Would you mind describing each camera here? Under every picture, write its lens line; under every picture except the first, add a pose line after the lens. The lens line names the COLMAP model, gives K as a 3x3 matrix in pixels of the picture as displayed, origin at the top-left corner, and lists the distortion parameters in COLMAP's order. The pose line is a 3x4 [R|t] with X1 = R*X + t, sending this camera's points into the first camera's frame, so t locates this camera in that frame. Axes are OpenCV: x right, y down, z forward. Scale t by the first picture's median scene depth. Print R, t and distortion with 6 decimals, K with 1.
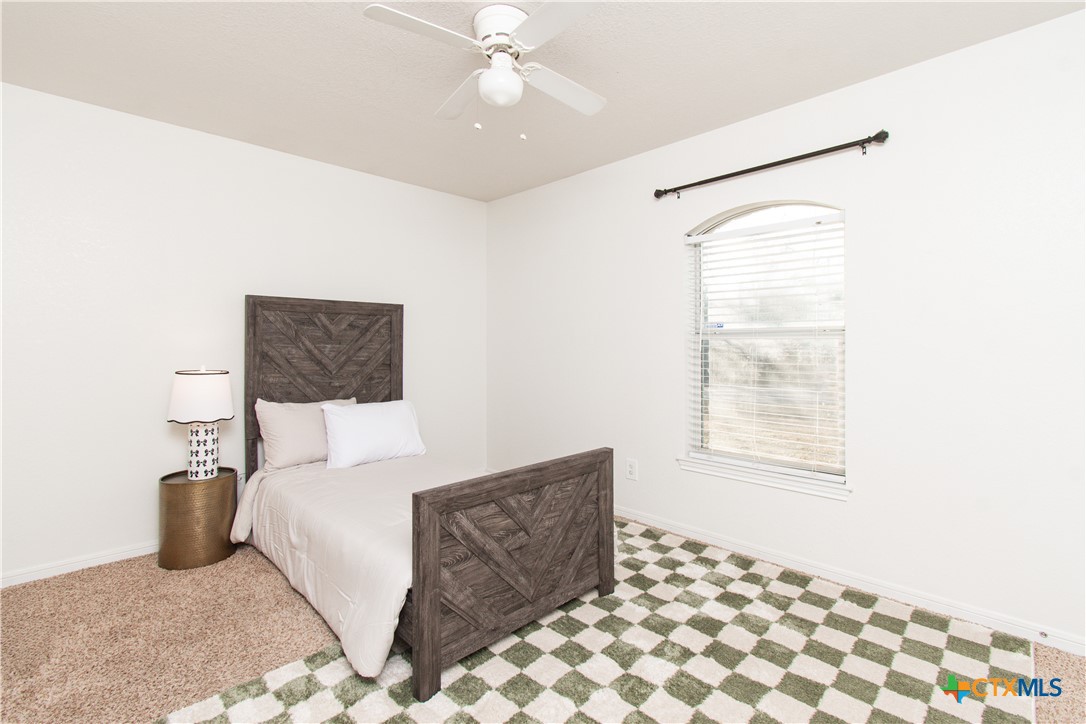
lens RADIAL K [[504.6, 0, 542.9], [0, 504.6, 342.1], [0, 0, 1]] dist [-0.000871, 0.000162]
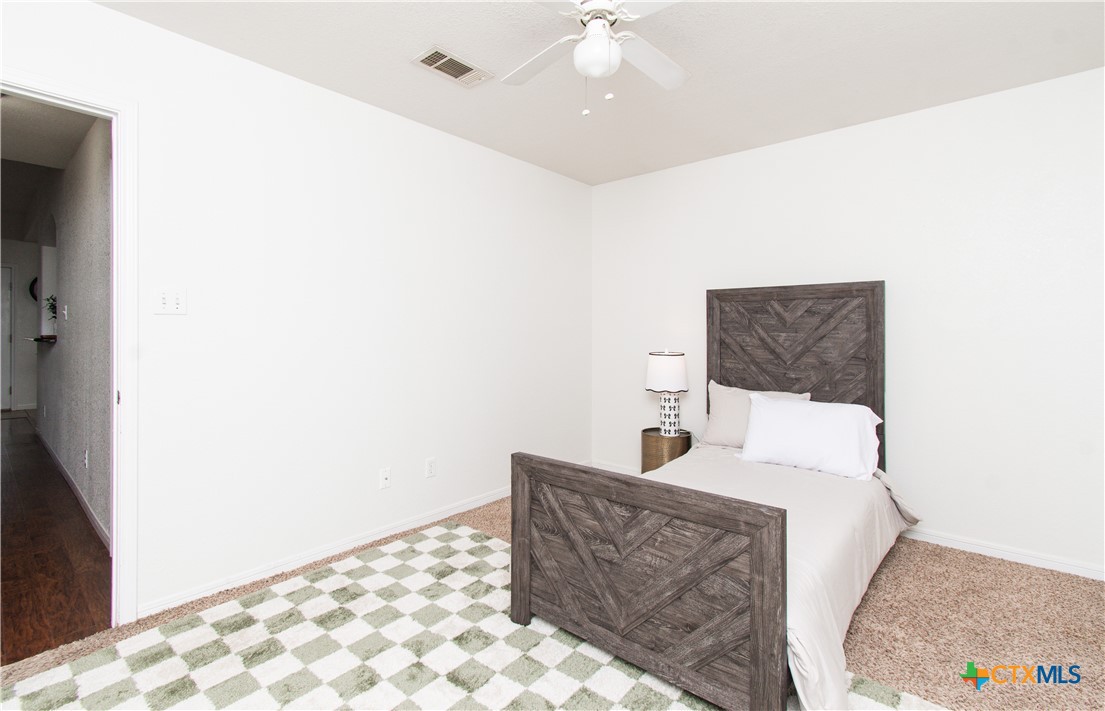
lens RADIAL K [[519.9, 0, 549.4], [0, 519.9, 322.2], [0, 0, 1]] dist [0.000231, 0.000188]
pose [[0.051376, -0.016619, -0.998541, 0.785145], [0.003353, 0.999859, -0.016469, -0.000903], [0.998674, -0.002502, 0.051425, 0.761653]]
